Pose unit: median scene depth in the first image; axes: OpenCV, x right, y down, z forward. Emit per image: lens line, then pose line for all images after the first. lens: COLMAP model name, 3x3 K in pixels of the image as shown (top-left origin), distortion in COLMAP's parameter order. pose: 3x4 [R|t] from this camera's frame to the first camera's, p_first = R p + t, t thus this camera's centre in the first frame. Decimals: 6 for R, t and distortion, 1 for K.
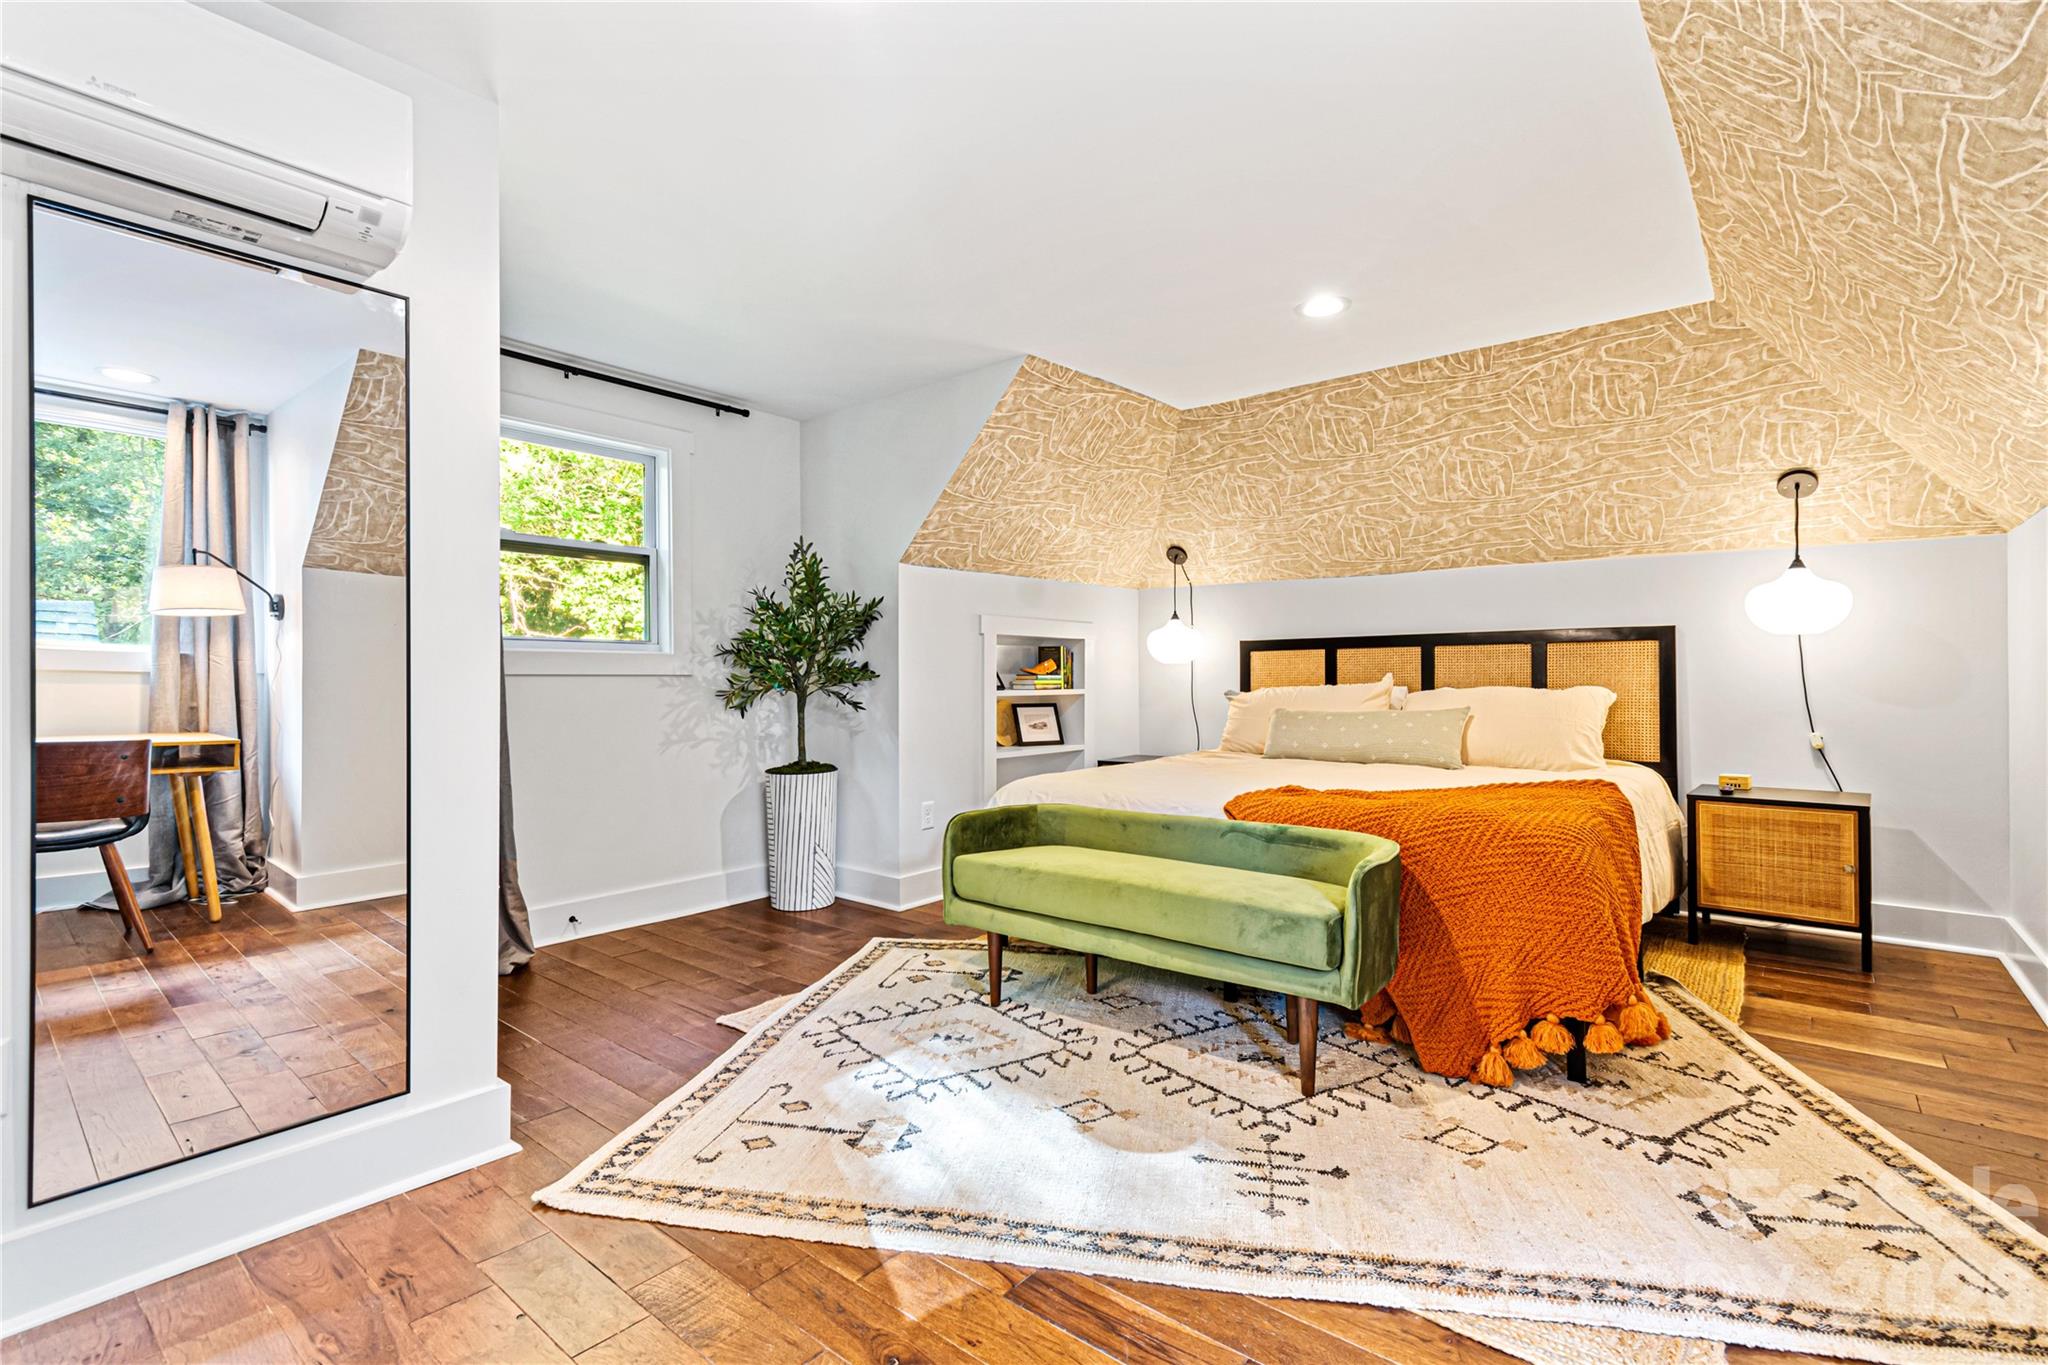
lens RADIAL K [[936.8, 0, 1024.0], [0, 936.8, 682.5], [0, 0, 1]] dist [0.003446, -0.000850]
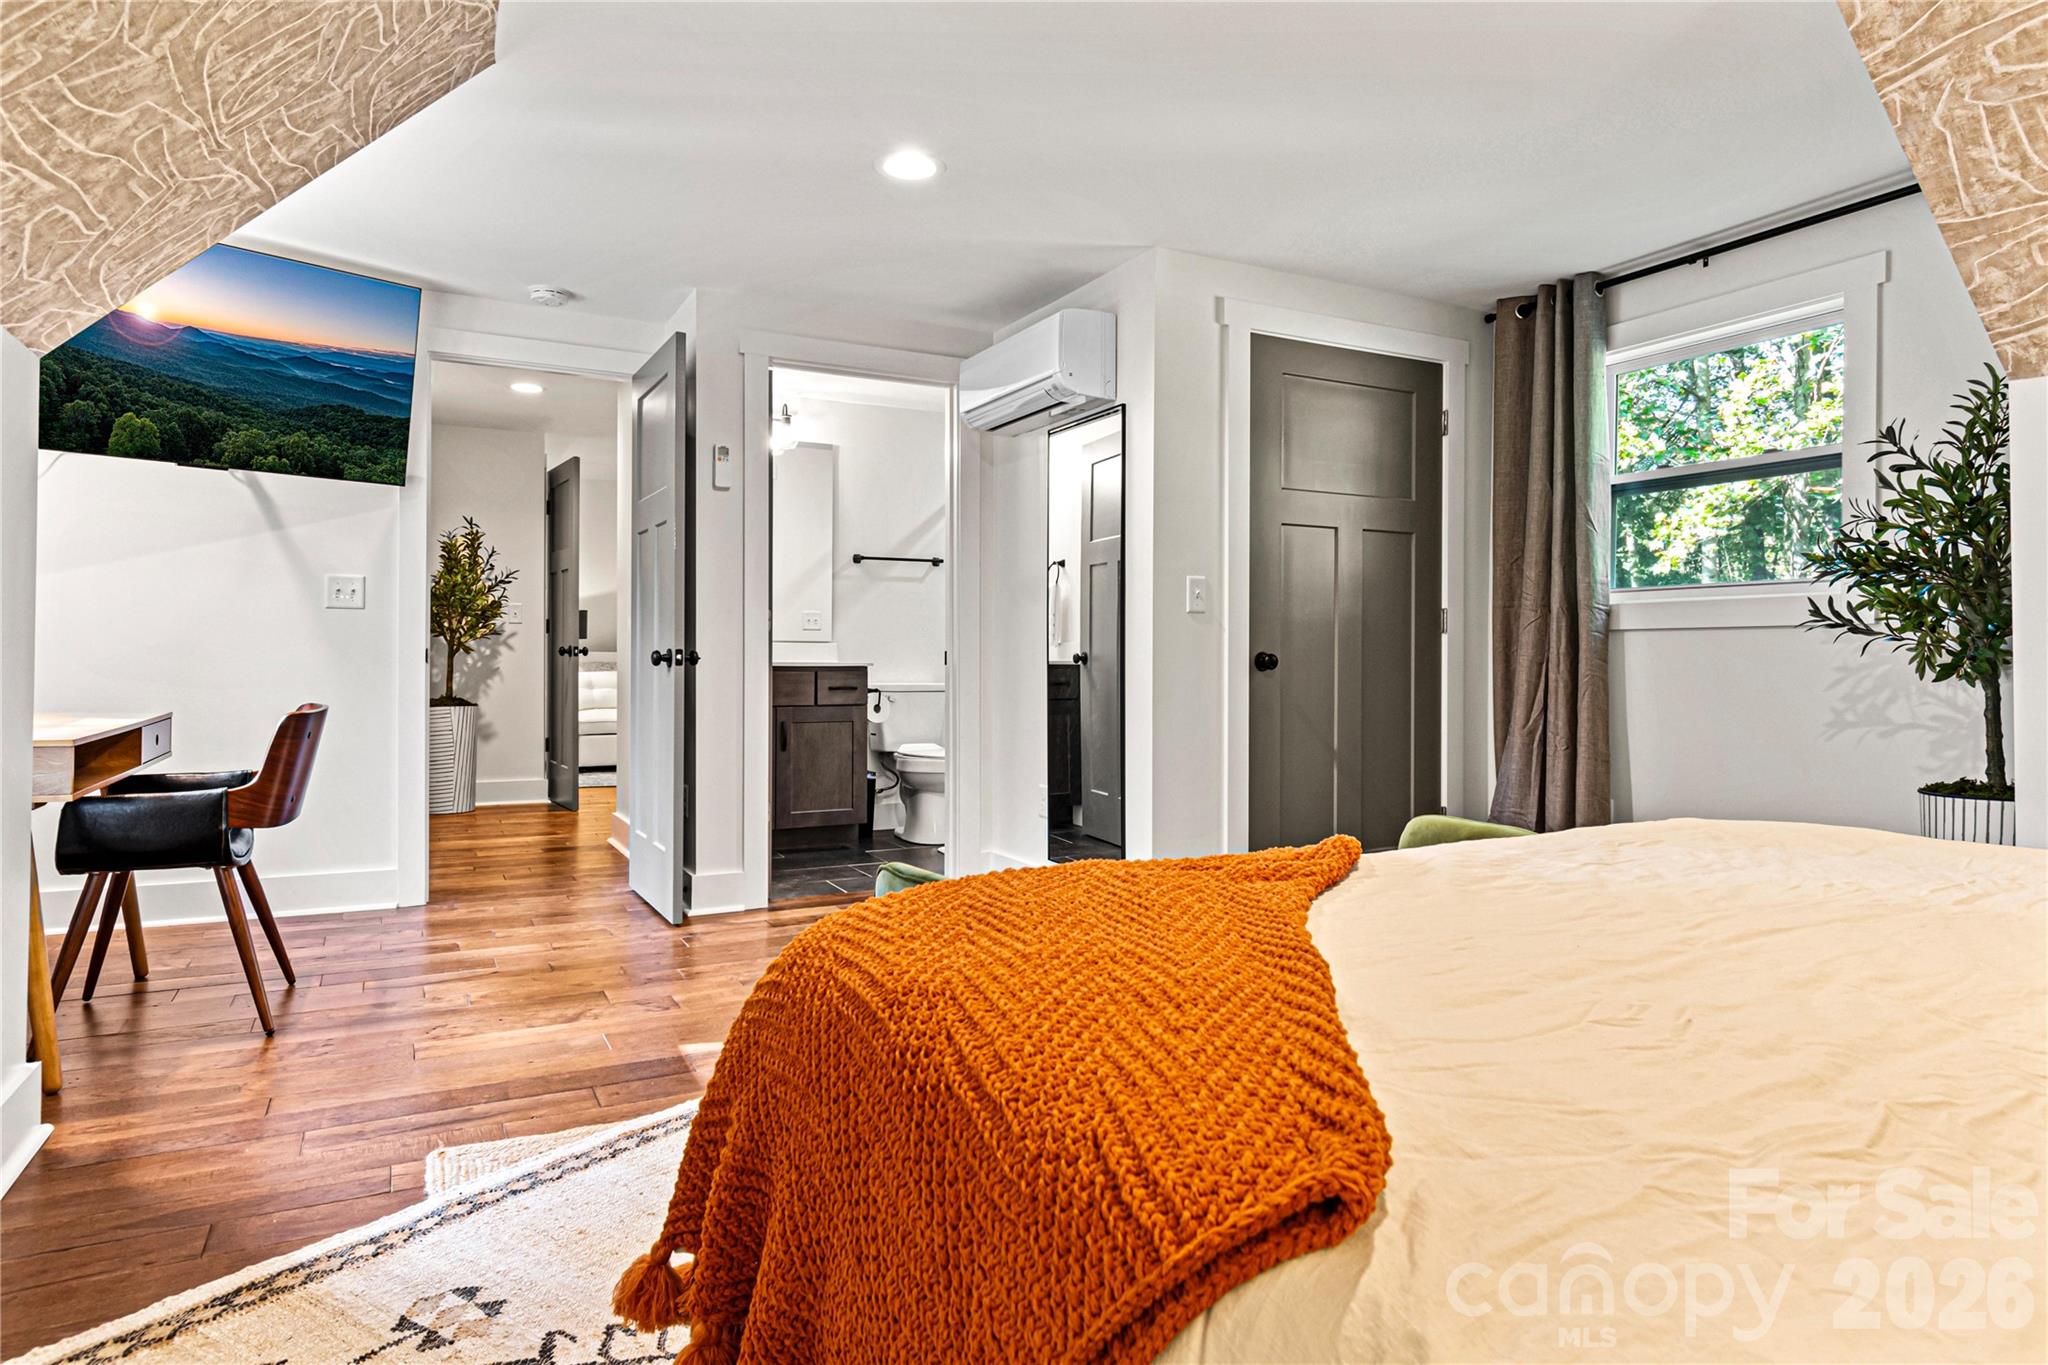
lens RADIAL K [[1151.0, 0, 1025.5], [0, 1151.0, 646.9], [0, 0, 1]] dist [0.000984, 0.000202]
pose [[-0.367081, -0.004670, -0.930177, 1.414620], [-0.005068, 0.999983, -0.003020, 0.031411], [0.930175, 0.003606, -0.367098, 1.735923]]
